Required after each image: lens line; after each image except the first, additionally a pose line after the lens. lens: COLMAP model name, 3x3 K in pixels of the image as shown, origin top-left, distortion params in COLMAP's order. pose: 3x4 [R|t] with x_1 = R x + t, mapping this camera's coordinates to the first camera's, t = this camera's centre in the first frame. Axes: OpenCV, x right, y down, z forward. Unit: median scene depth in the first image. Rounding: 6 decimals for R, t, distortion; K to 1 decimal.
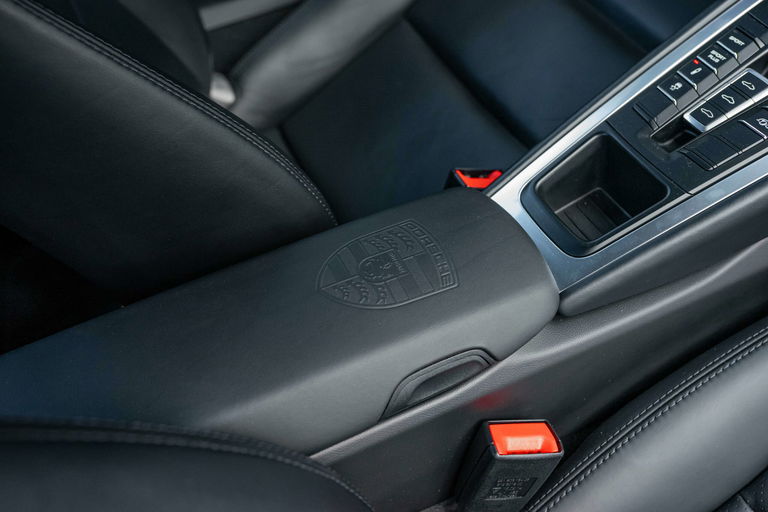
lens RADIAL K [[733.2, 0, 387.2], [0, 733.2, 257.8], [0, 0, 1]] dist [-0.059284, 0.082166]
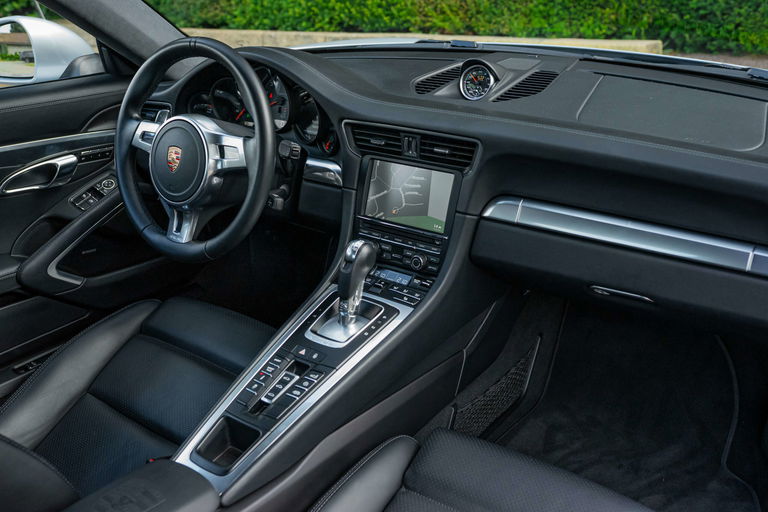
lens RADIAL K [[733.2, 0, 387.2], [0, 733.2, 257.8], [0, 0, 1]] dist [-0.059284, 0.082166]
pose [[0.874653, -0.111222, 0.471817, -0.202182], [0.321065, 0.862142, -0.391955, 0.373811], [-0.363179, 0.494309, 0.789784, -0.925628]]
